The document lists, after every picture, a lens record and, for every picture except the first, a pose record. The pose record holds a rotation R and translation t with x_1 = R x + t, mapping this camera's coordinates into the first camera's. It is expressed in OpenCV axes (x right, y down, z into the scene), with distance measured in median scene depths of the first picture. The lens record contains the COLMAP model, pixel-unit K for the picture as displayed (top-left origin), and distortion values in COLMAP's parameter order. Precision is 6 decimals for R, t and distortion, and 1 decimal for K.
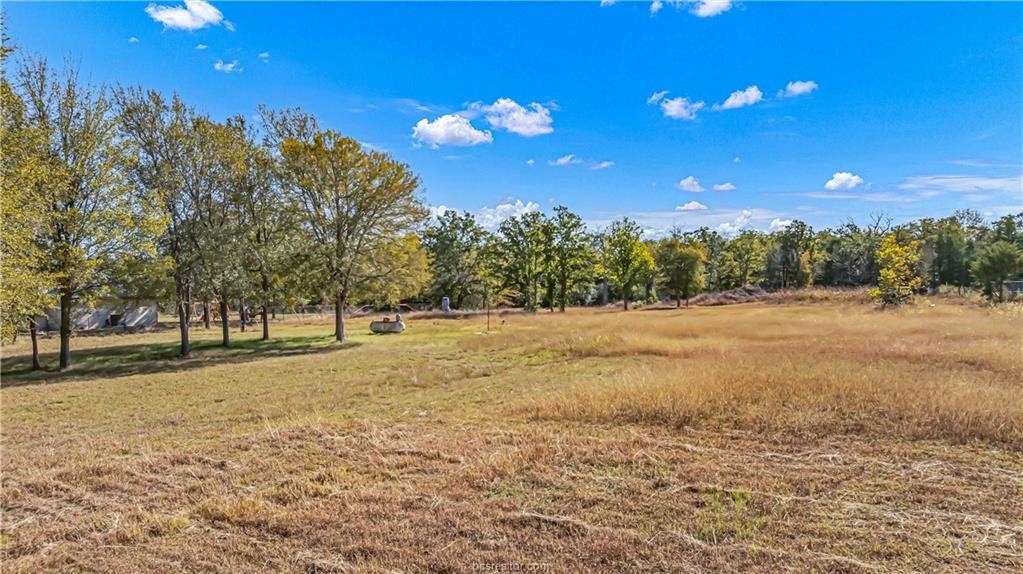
lens RADIAL K [[719.7, 0, 514.9], [0, 719.7, 286.4], [0, 0, 1]] dist [-0.046938, 0.050514]
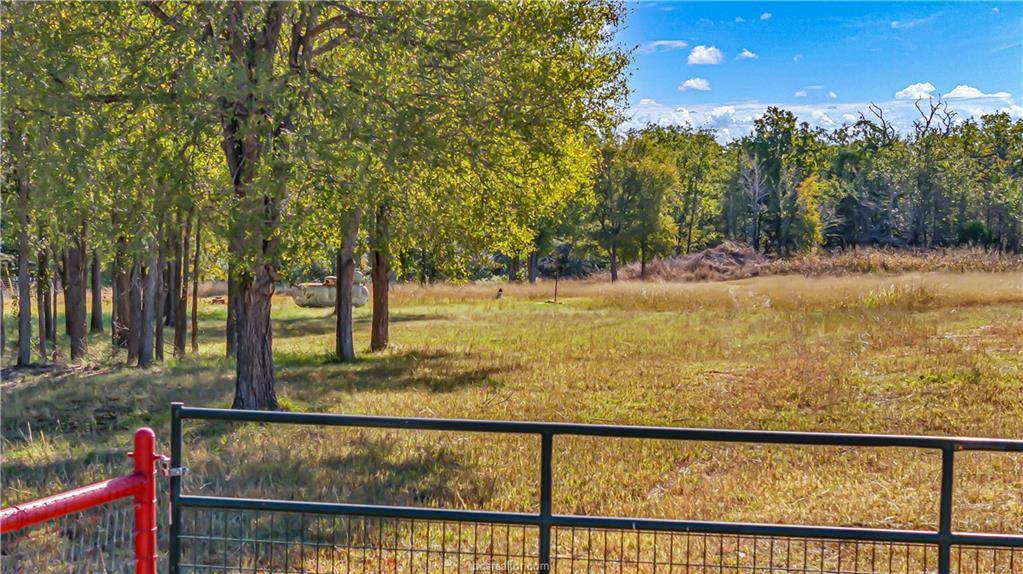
lens RADIAL K [[2043.1, 0, 511.5], [0, 2043.1, 287.0], [0, 0, 1]] dist [-0.103061, 0.384934]
pose [[0.932956, 0.007799, 0.359906, -0.320299], [-0.010851, 0.999920, 0.006461, 0.021827], [-0.359827, -0.009933, 0.932966, -0.222534]]
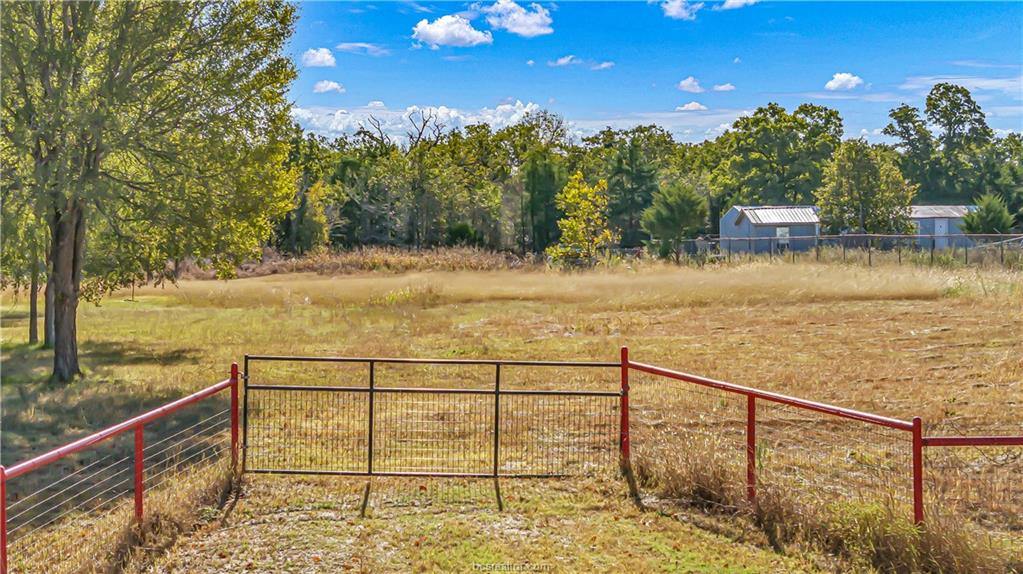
lens RADIAL K [[2043.1, 0, 511.5], [0, 2043.1, 287.0], [0, 0, 1]] dist [-0.103061, 0.384934]
pose [[0.813847, 0.000101, 0.581080, -0.434215], [-0.007044, 0.999928, 0.009692, 0.015668], [-0.581037, -0.011981, 0.813789, -0.378942]]
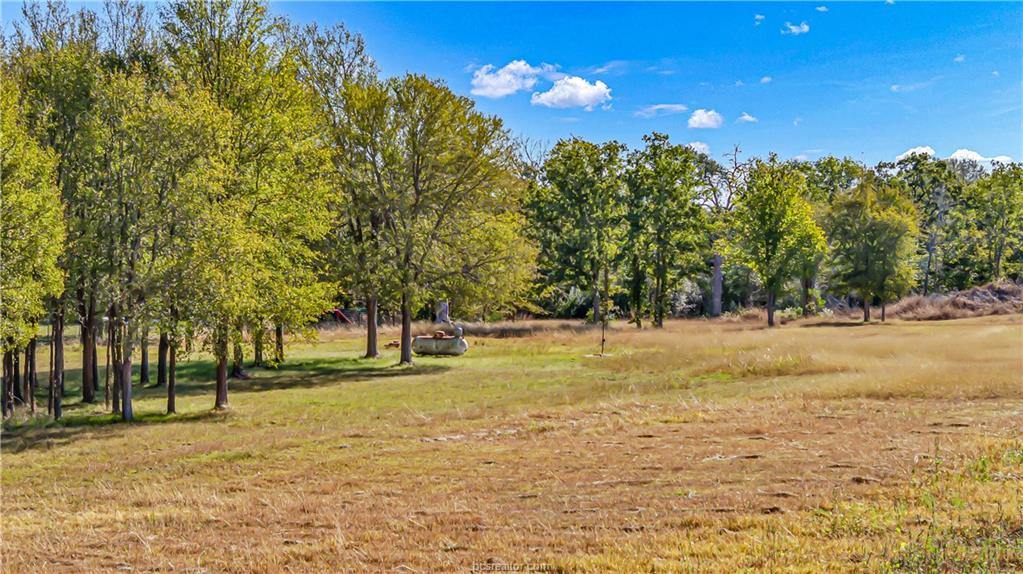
lens RADIAL K [[2043.1, 0, 511.5], [0, 2043.1, 287.0], [0, 0, 1]] dist [-0.103061, 0.384934]
pose [[0.998197, 0.013617, 0.058454, -0.121653], [-0.014449, 0.999800, 0.013834, -0.013682], [-0.058254, -0.014654, 0.998194, -0.483825]]
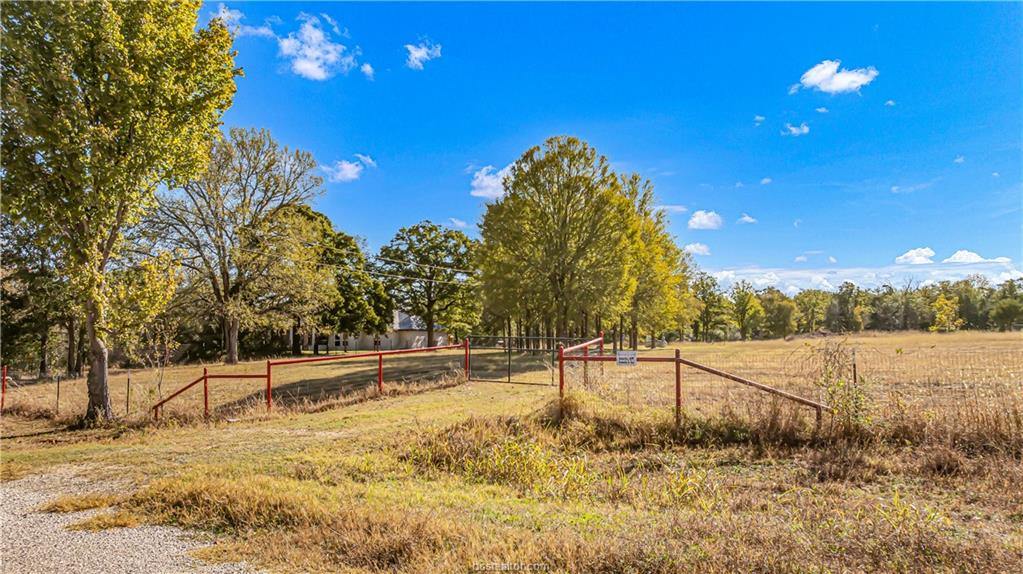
lens RADIAL K [[719.7, 0, 514.9], [0, 719.7, 286.4], [0, 0, 1]] dist [-0.046938, 0.050514]
pose [[0.999959, 0.008987, 0.001120, -0.283890], [-0.008872, 0.996890, -0.078299, 0.030592], [-0.001820, 0.078286, 0.996929, -0.392537]]
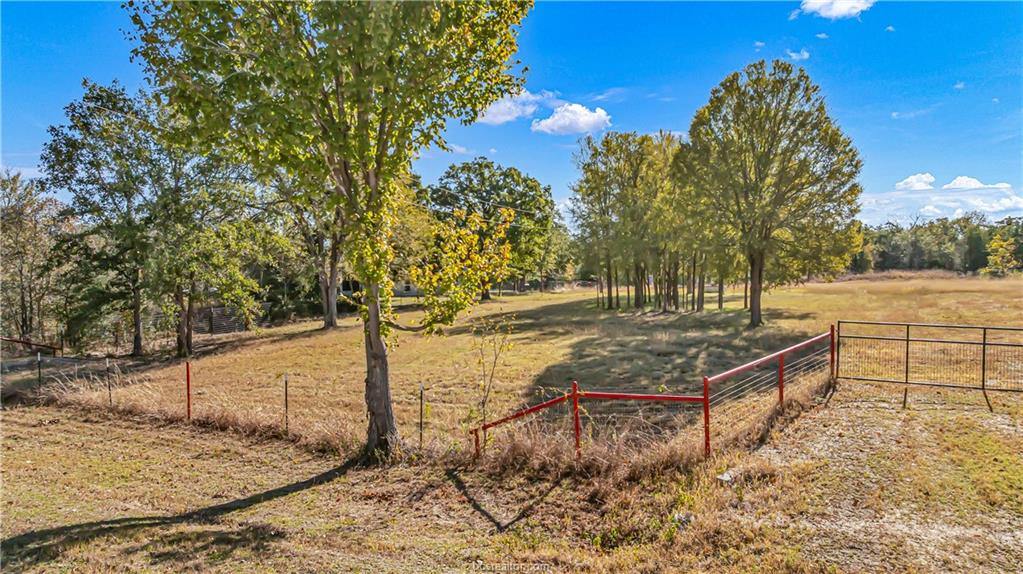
lens RADIAL K [[719.7, 0, 514.9], [0, 719.7, 286.4], [0, 0, 1]] dist [-0.046938, 0.050514]
pose [[0.997792, 0.001292, 0.066401, -0.404482], [-0.002189, 0.999907, 0.013441, 0.016042], [-0.066377, -0.013557, 0.997703, -0.322579]]
